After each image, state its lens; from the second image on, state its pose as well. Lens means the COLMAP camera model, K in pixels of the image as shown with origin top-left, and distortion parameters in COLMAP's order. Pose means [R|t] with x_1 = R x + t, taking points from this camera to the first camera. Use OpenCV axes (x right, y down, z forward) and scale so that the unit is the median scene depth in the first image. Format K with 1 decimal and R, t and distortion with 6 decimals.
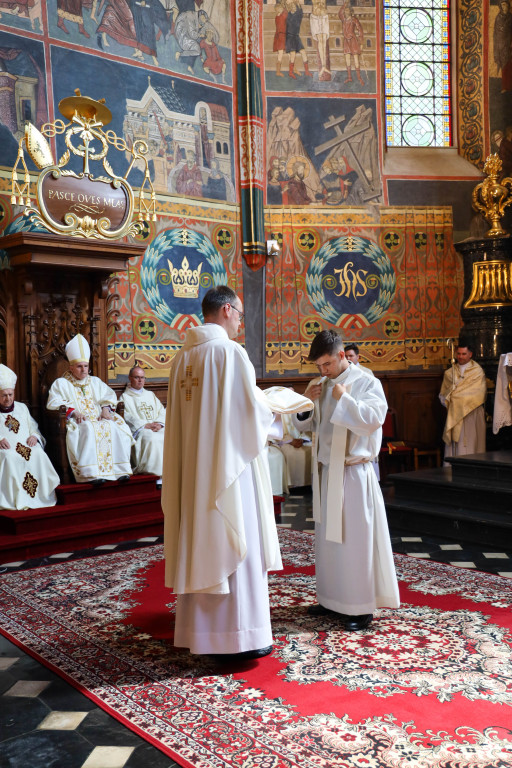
lens RADIAL K [[727.2, 0, 252.6], [0, 727.2, 380.1], [0, 0, 1]] dist [-0.011404, 0.122438]
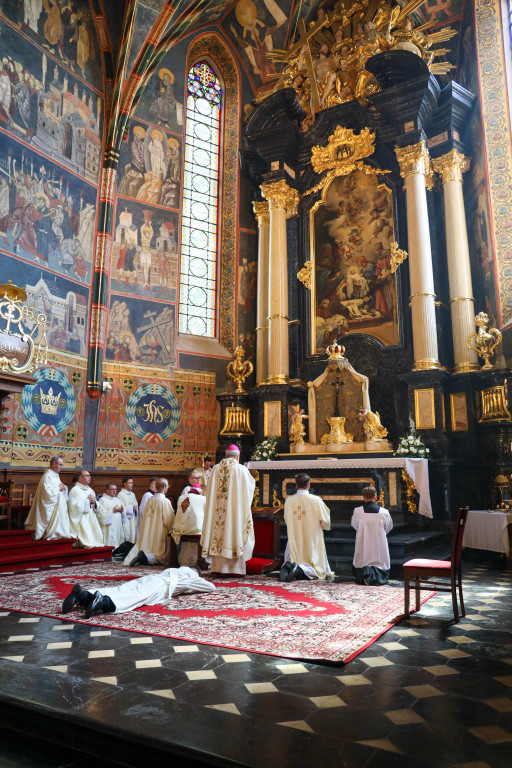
lens RADIAL K [[558.3, 0, 255.2], [0, 558.3, 378.3], [0, 0, 1]] dist [-0.088890, 0.091078]
pose [[0.920550, 0.106716, 0.375765, -0.128722], [-0.029920, 0.978396, -0.204564, 0.033473], [-0.389478, 0.177068, 0.903855, -0.199031]]
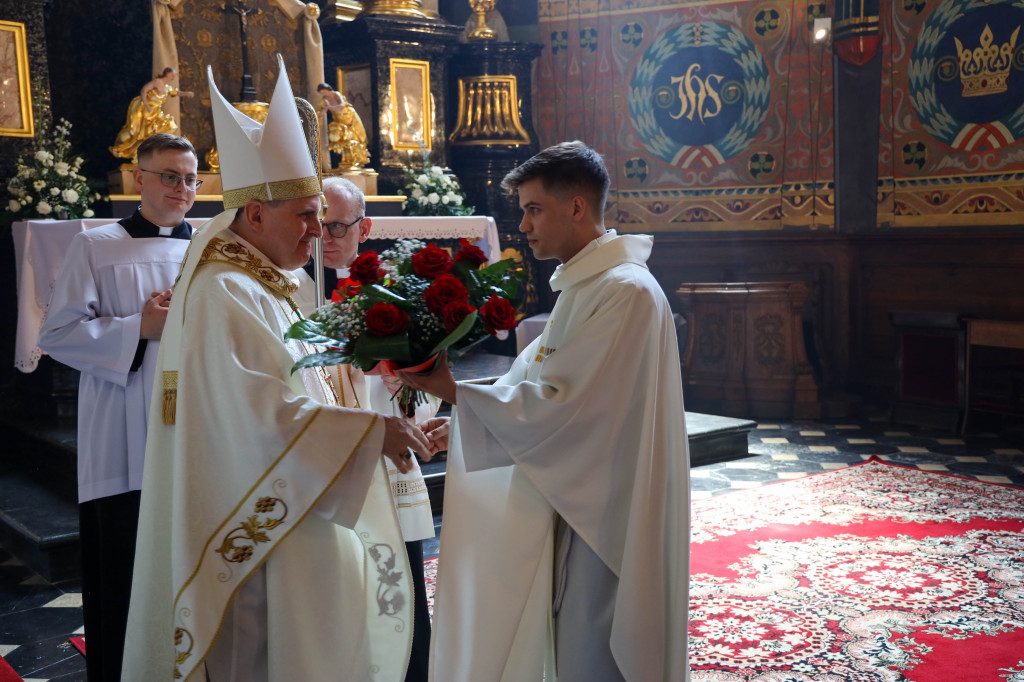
lens RADIAL K [[1118.9, 0, 514.6], [0, 1118.9, 341.9], [0, 0, 1]] dist [0.043559, 0.142005]
pose [[0.025232, -0.068131, 0.997357, -0.413945], [0.022360, 0.997464, 0.067572, 0.004459], [-0.999432, 0.020596, 0.026692, 0.542444]]
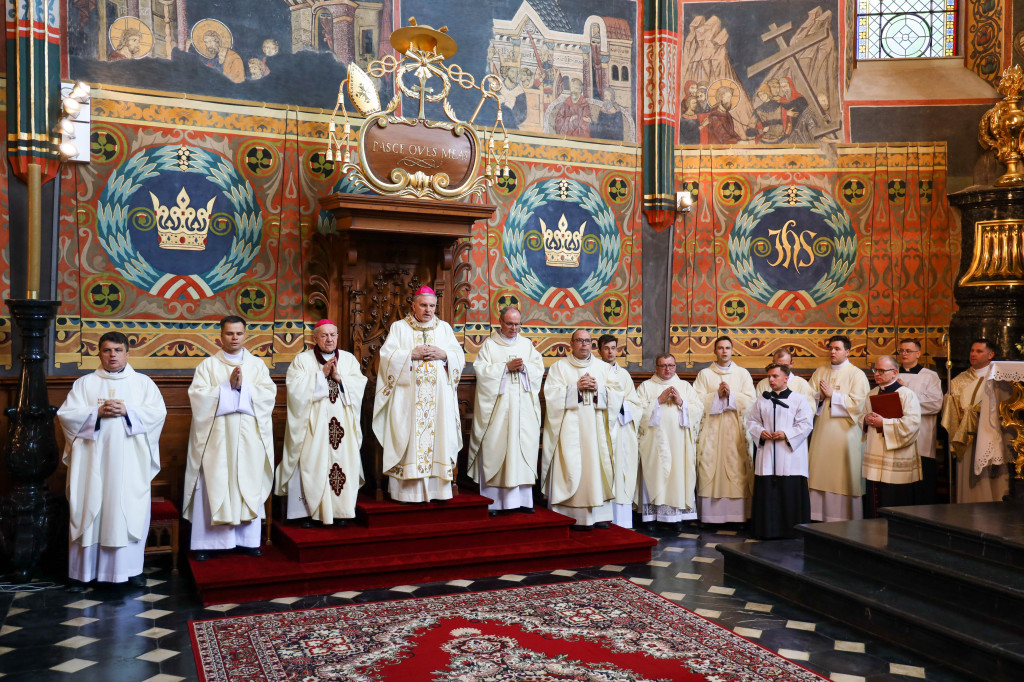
lens RADIAL K [[911.1, 0, 516.0], [0, 911.1, 336.1], [0, 0, 1]] dist [-0.025976, 0.105415]
pose [[0.967437, 0.039696, -0.249980, 0.102874], [-0.040277, 0.999185, 0.002793, -0.037213], [0.249887, 0.007367, 0.968247, 0.035730]]
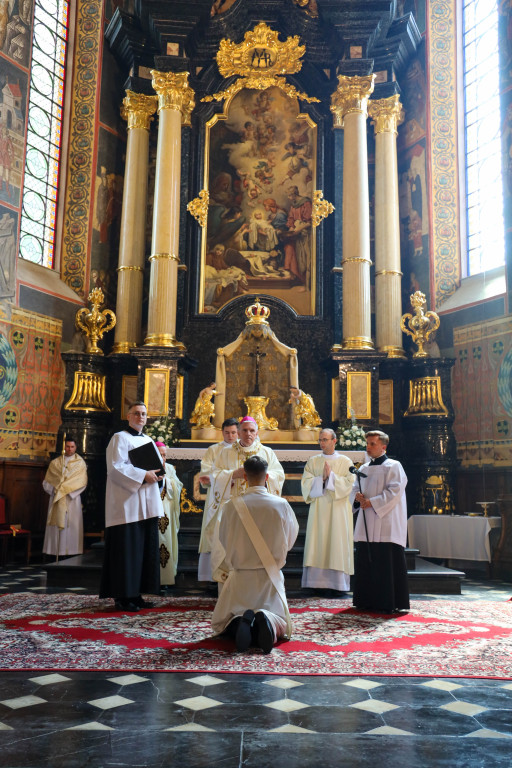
lens RADIAL K [[706.2, 0, 255.3], [0, 706.2, 376.6], [0, 0, 1]] dist [-0.006033, 0.091449]
pose [[0.618036, 0.171171, 0.767288, -0.414664], [-0.033081, 0.980806, -0.192158, 0.060050], [-0.785453, 0.093378, 0.611836, 0.077227]]
